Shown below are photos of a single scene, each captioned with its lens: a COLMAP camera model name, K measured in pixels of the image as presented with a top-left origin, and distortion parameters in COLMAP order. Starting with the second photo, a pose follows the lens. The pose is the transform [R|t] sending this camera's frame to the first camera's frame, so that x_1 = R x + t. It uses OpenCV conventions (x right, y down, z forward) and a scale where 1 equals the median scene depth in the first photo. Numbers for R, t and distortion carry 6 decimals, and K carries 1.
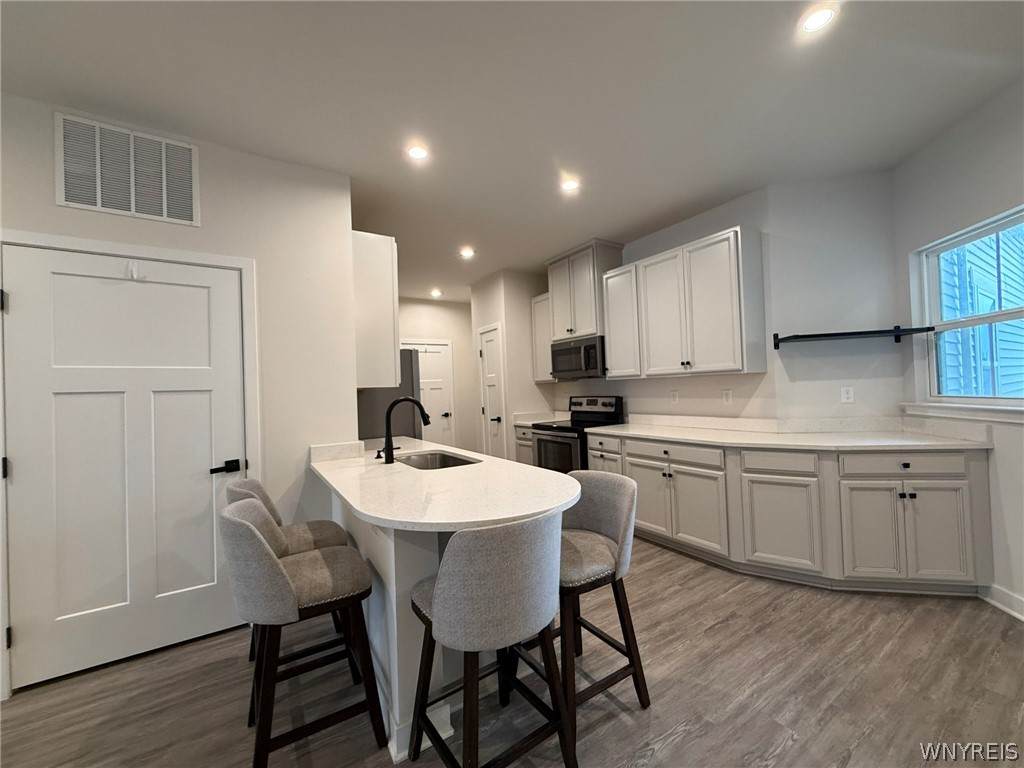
lens RADIAL K [[407.6, 0, 509.1], [0, 407.6, 384.0], [0, 0, 1]] dist [-0.000076, 0.000253]
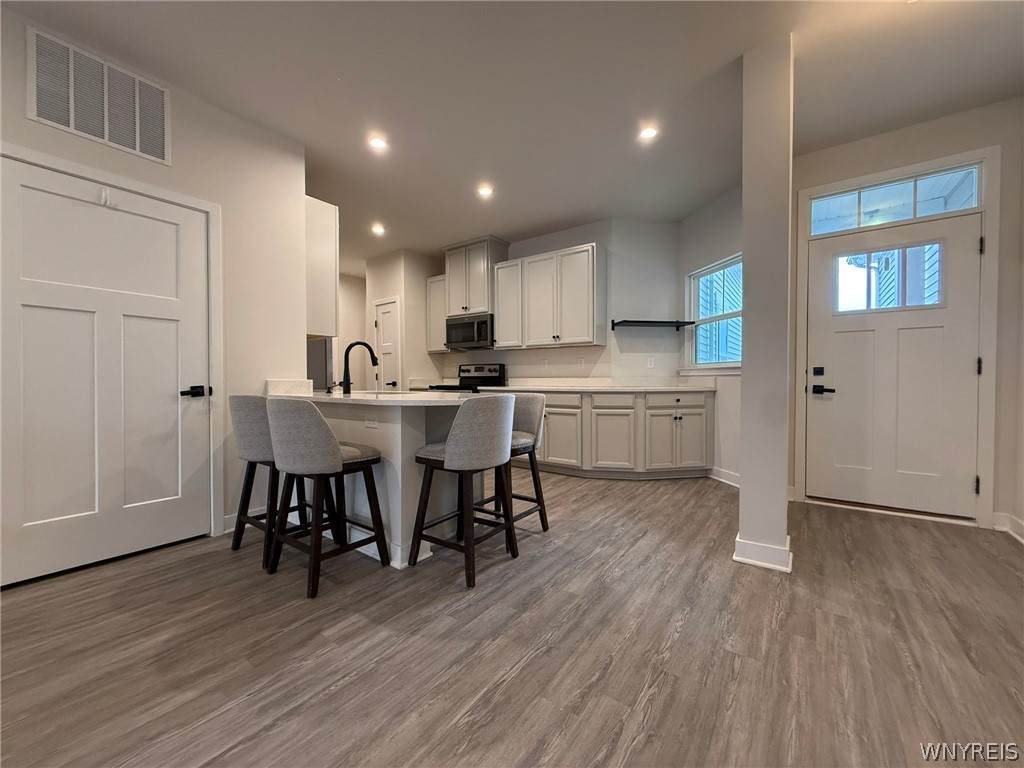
lens RADIAL K [[406.3, 0, 508.5], [0, 406.3, 382.9], [0, 0, 1]] dist [0.000496, -0.000084]
pose [[0.933259, 0.029968, 0.357952, -0.241990], [-0.035986, 0.999301, 0.010160, 0.115135], [-0.357397, -0.022364, 0.933685, -0.269288]]
